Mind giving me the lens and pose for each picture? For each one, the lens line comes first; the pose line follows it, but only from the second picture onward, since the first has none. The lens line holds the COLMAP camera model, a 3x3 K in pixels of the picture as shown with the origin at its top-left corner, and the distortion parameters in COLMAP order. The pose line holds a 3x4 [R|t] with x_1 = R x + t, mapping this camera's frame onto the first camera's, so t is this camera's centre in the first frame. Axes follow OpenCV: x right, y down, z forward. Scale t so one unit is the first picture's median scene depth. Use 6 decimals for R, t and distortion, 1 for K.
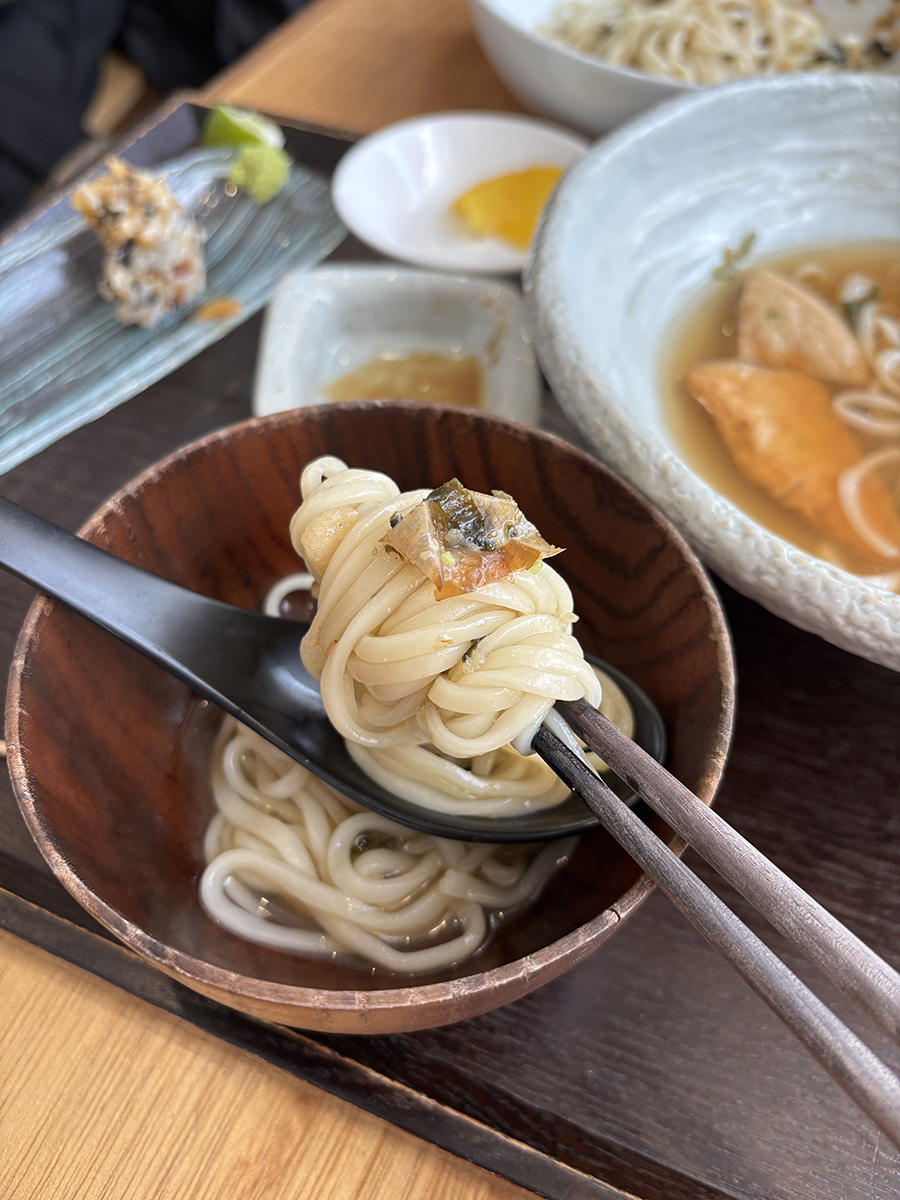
lens RADIAL K [[953.6, 0, 450.0], [0, 953.6, 600.0], [0, 0, 1]] dist [-0.007875, -0.054641]
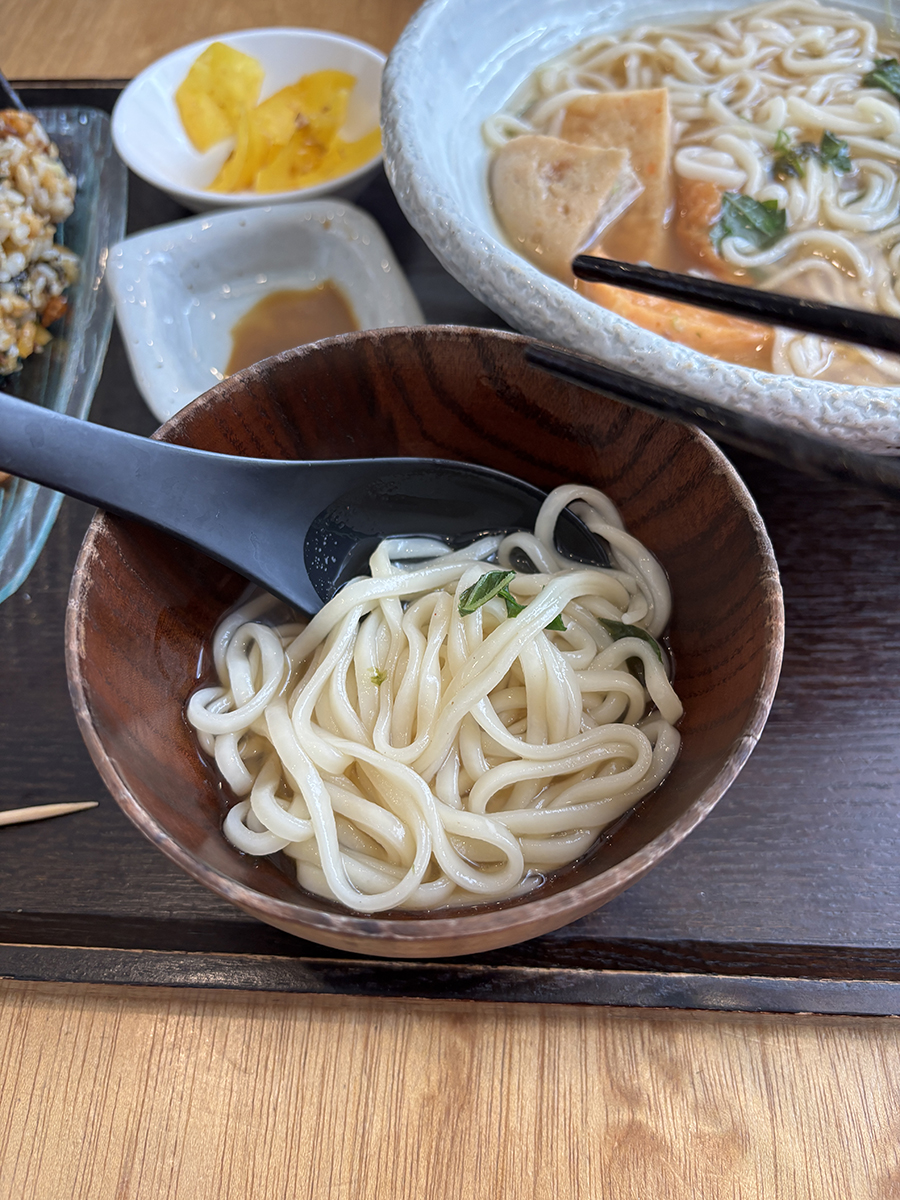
lens RADIAL K [[944.5, 0, 450.0], [0, 944.5, 600.0], [0, 0, 1]] dist [-0.063085, 0.048810]
pose [[0.932353, -0.316583, 0.174621, -0.216127], [0.299758, 0.946909, 0.116225, -0.035003], [-0.202145, -0.056019, 0.977752, 0.027558]]
